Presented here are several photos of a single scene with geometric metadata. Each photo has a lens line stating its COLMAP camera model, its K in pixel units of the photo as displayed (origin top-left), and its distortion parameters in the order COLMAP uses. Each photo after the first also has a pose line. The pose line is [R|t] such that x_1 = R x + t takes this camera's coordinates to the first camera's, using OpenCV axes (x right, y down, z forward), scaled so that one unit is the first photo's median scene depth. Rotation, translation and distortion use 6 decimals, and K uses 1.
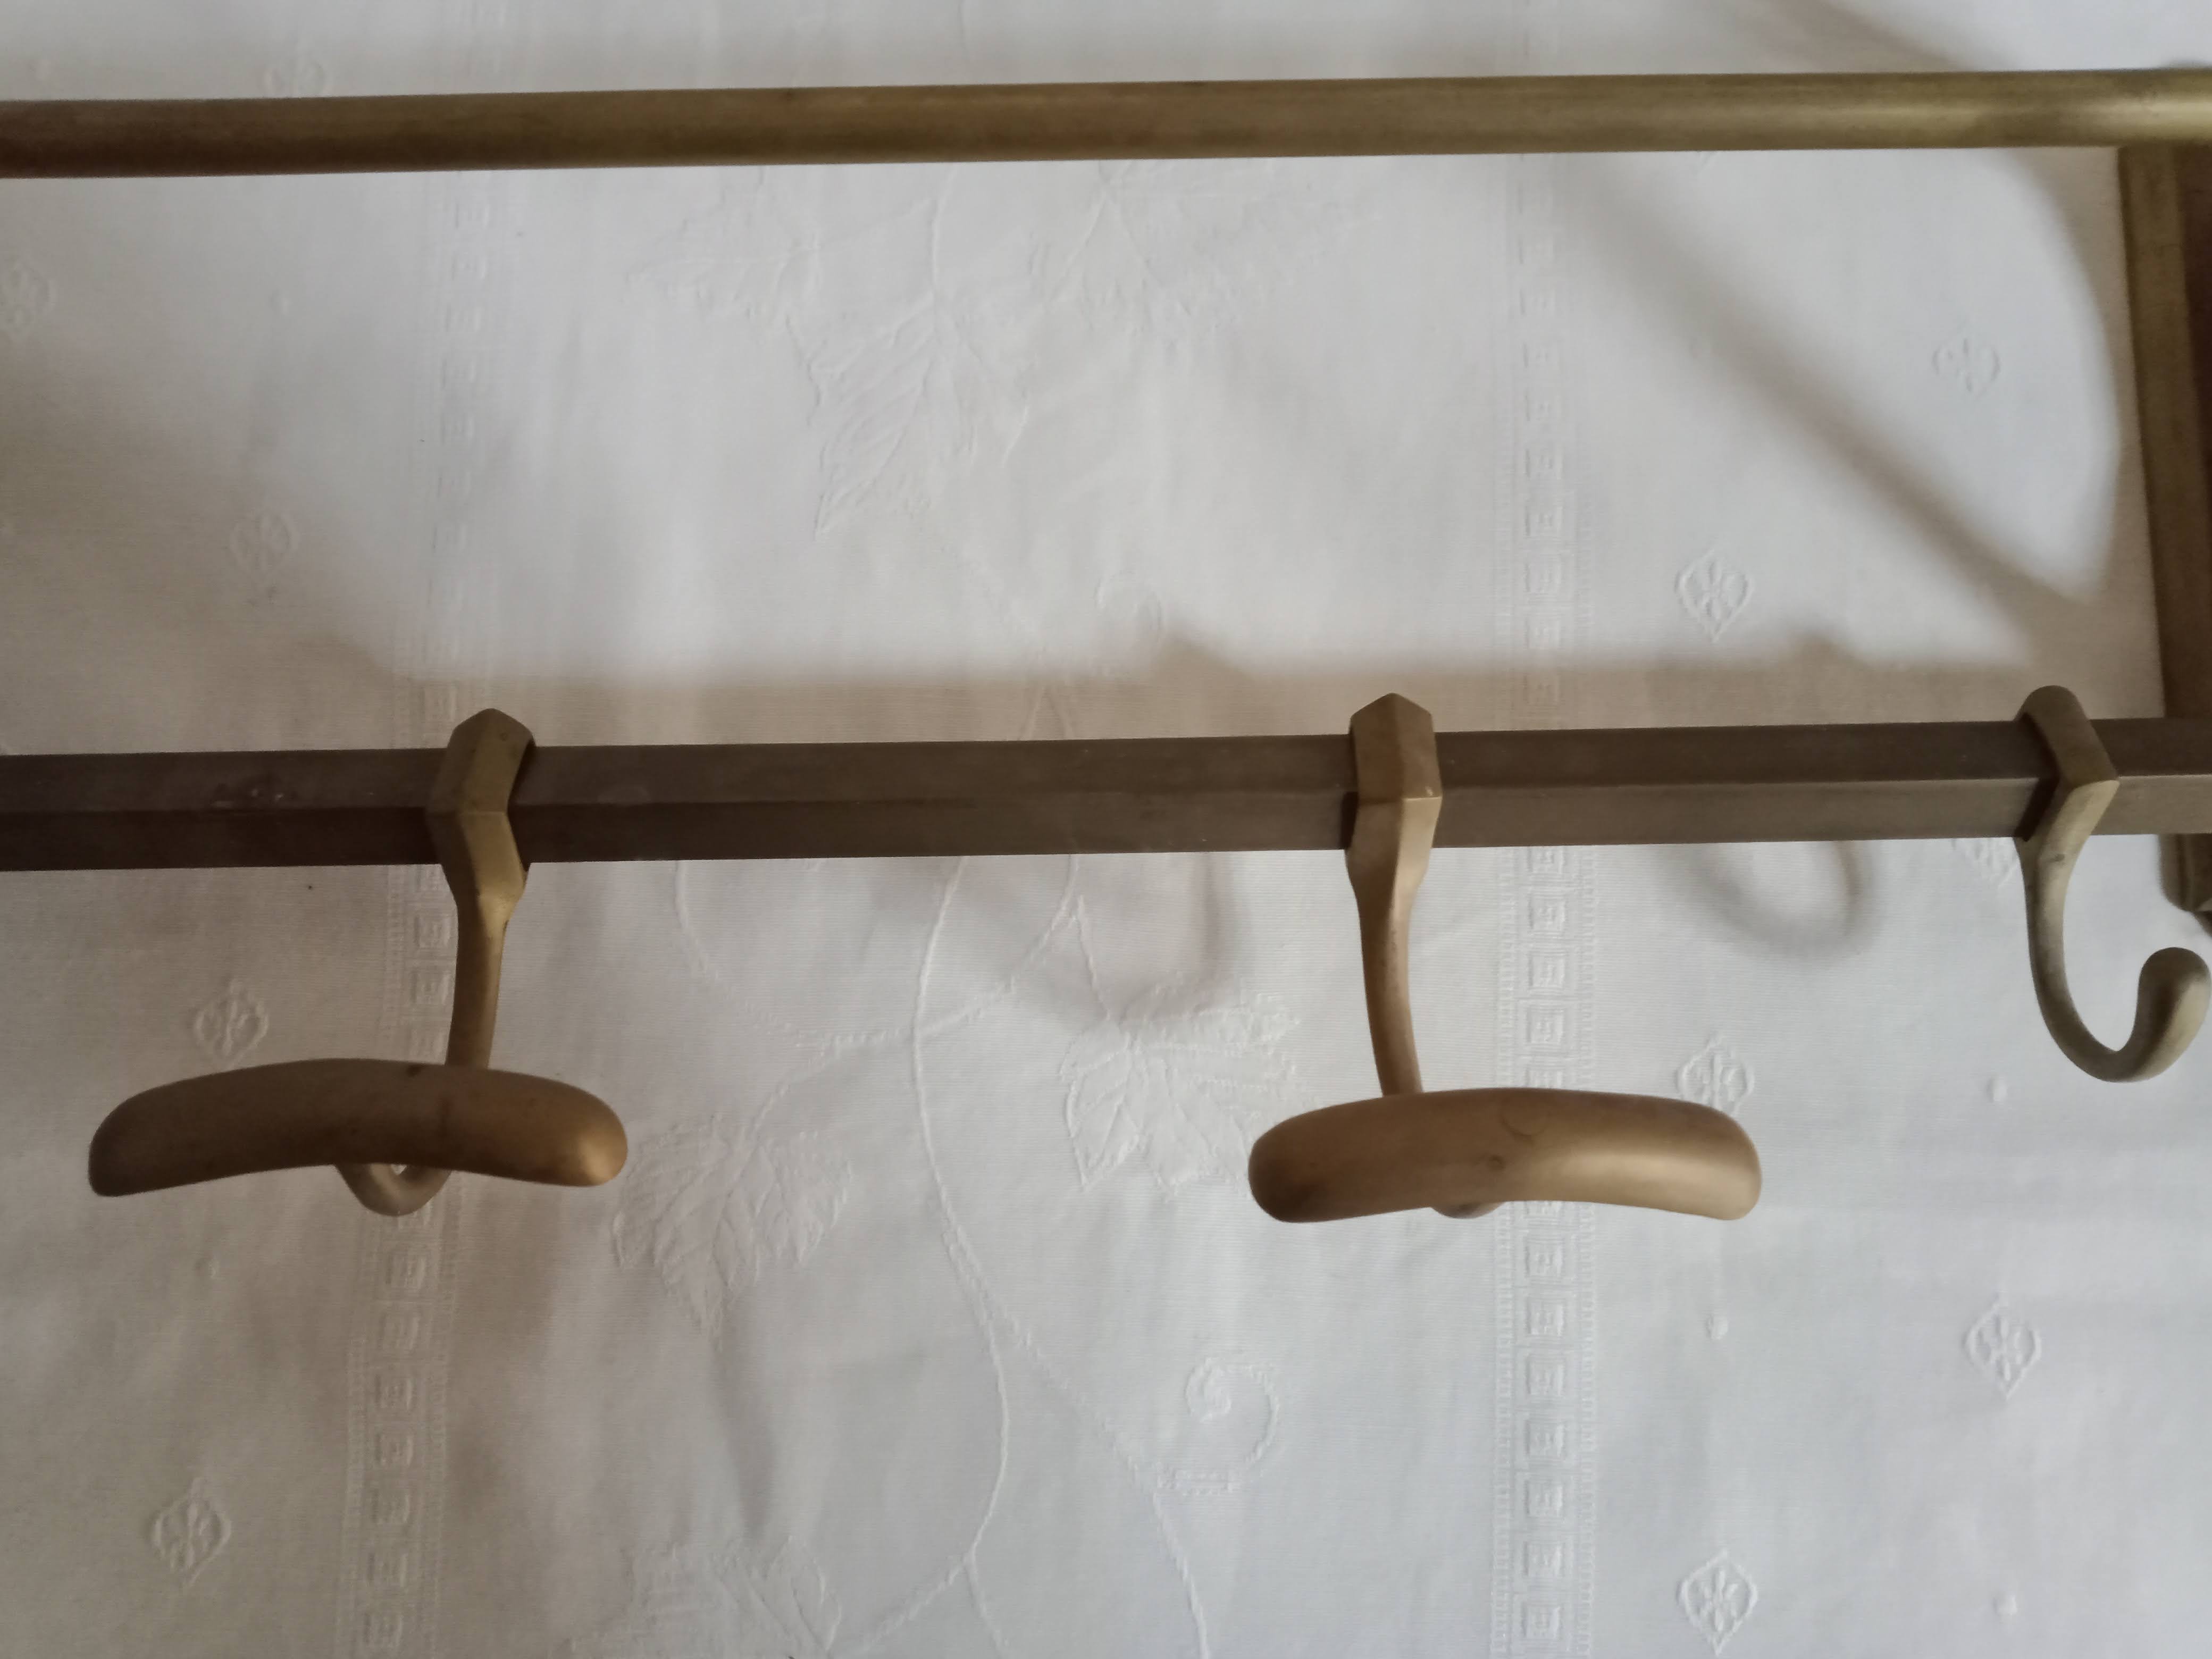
lens RADIAL K [[1764.1, 0, 1106.4], [0, 1764.1, 816.7], [0, 0, 1]] dist [0.046756, -0.089231]
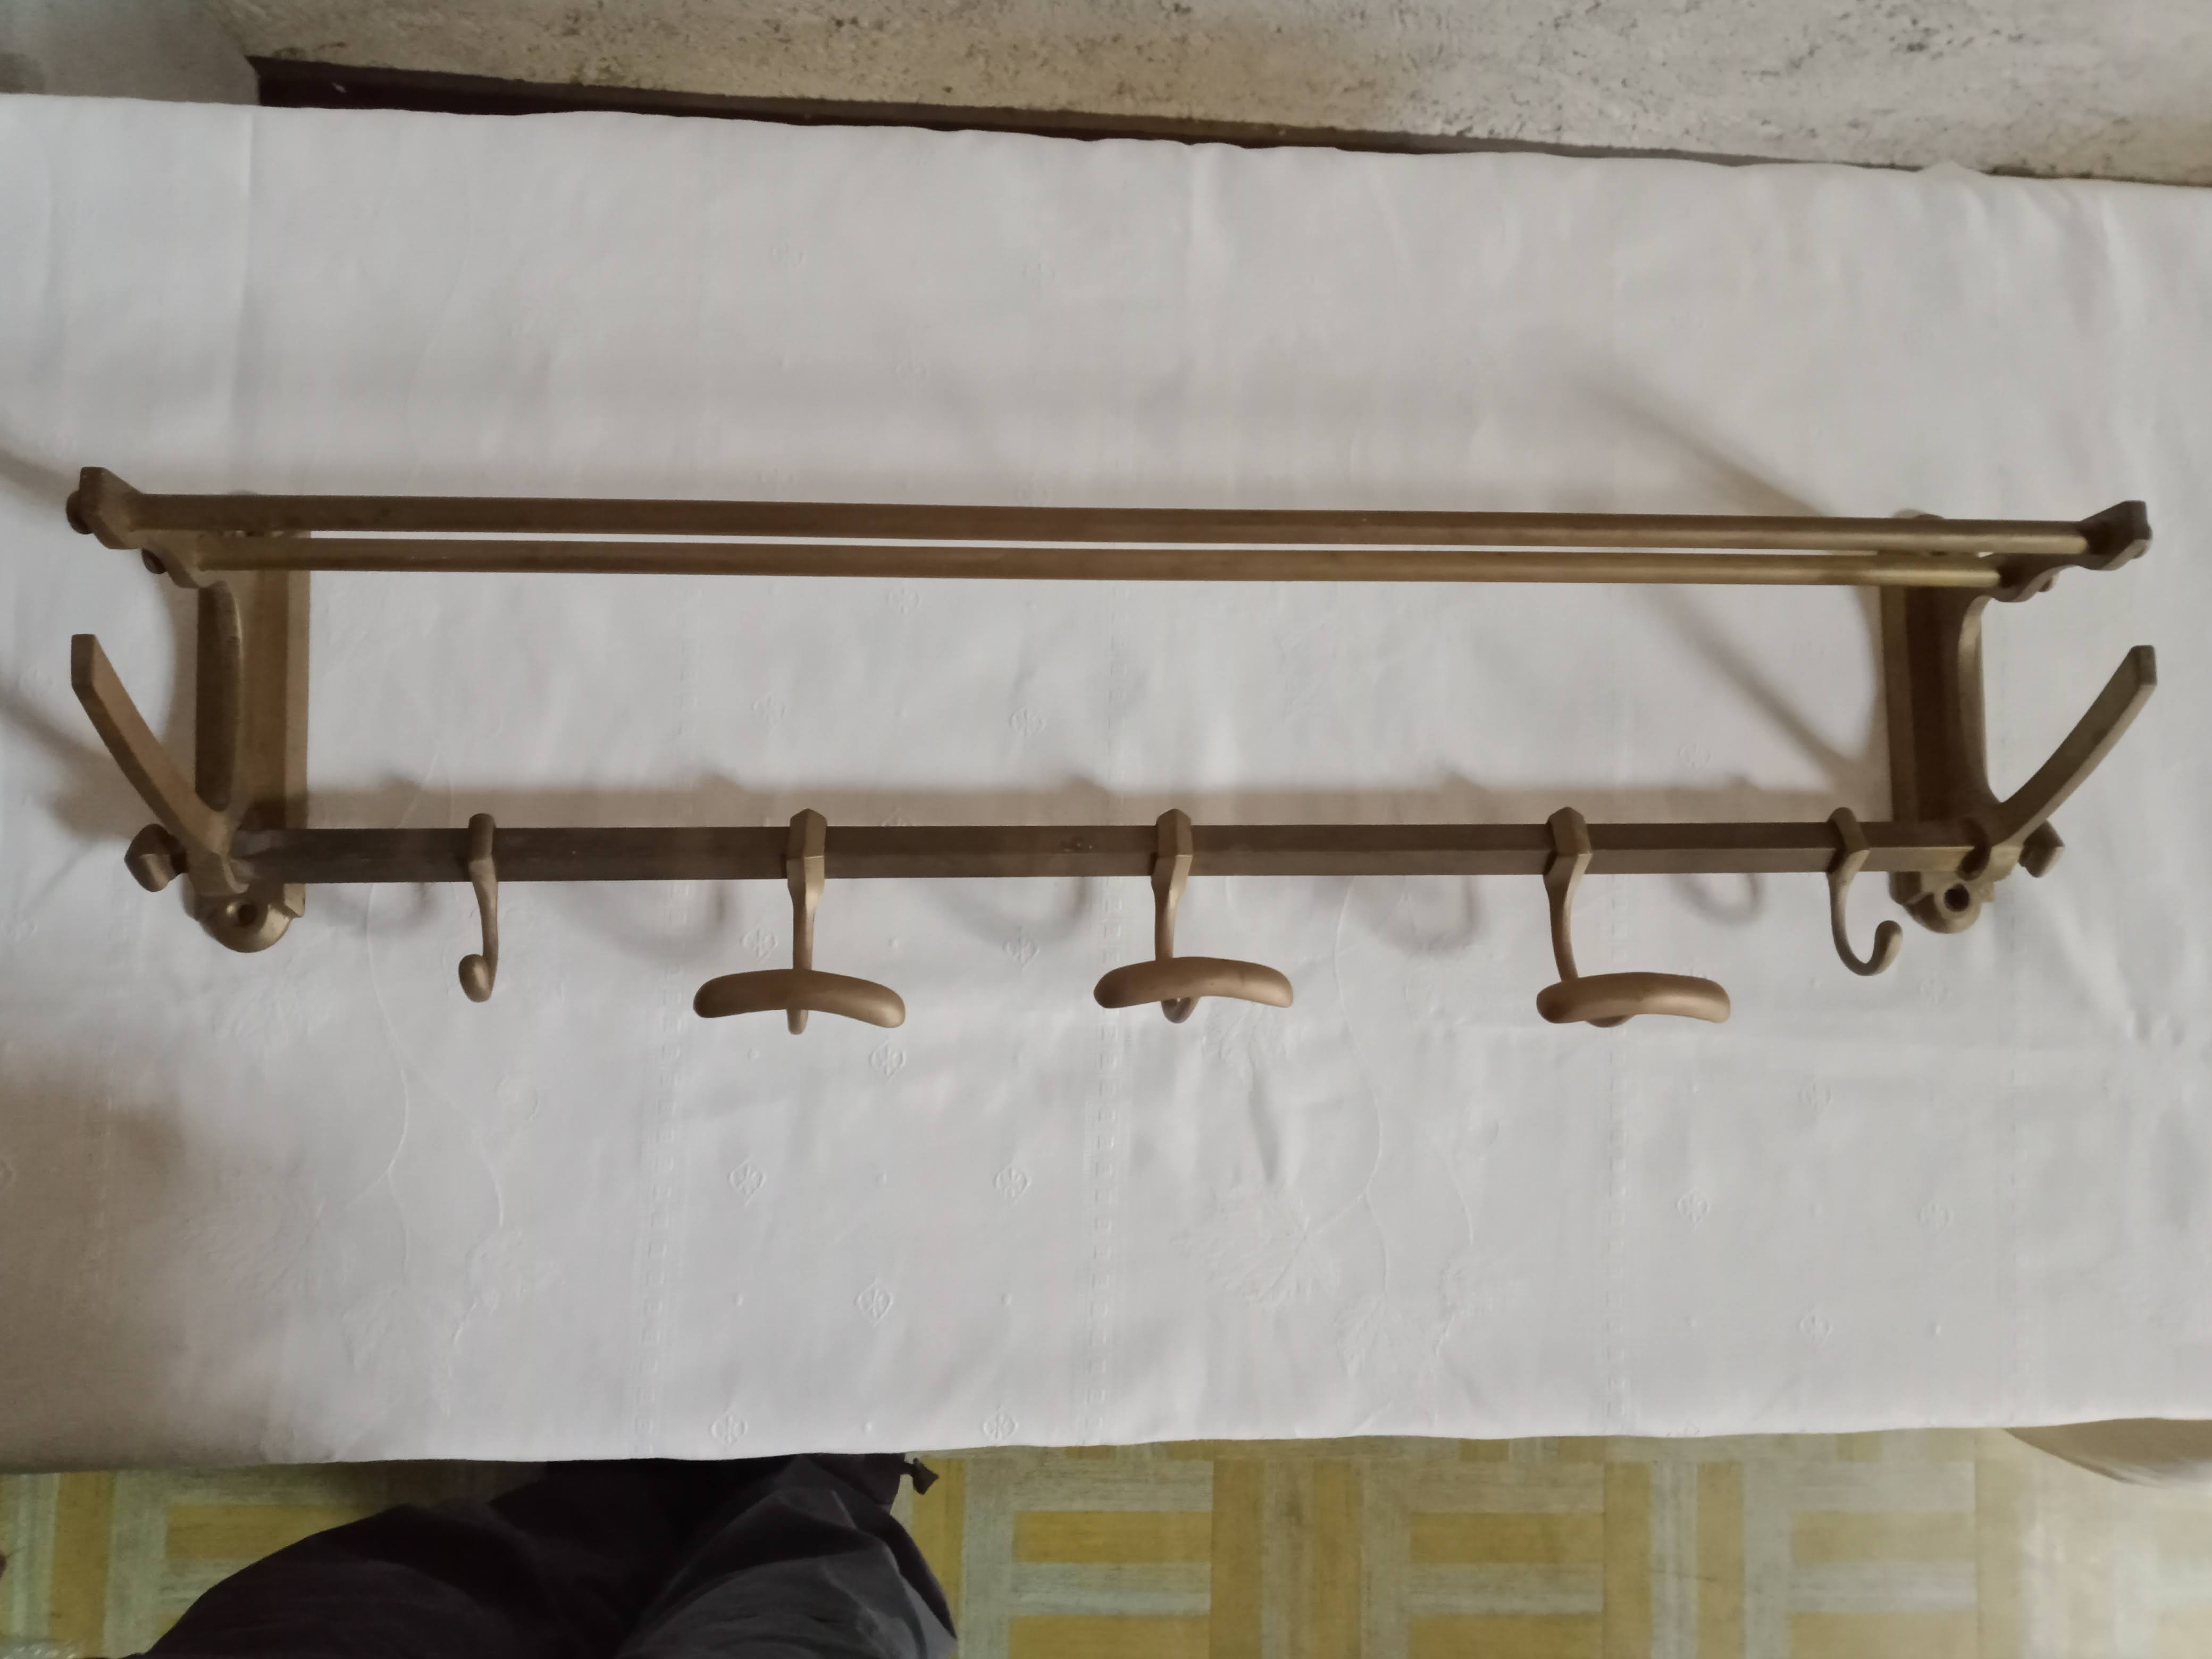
lens RADIAL K [[1764.1, 0, 1106.4], [0, 1764.1, 816.7], [0, 0, 1]] dist [0.046756, -0.089231]
pose [[0.995134, 0.016353, 0.097165, -0.648509], [-0.017454, 0.999793, 0.010485, -0.069699], [-0.096973, -0.012130, 0.995213, -1.210196]]
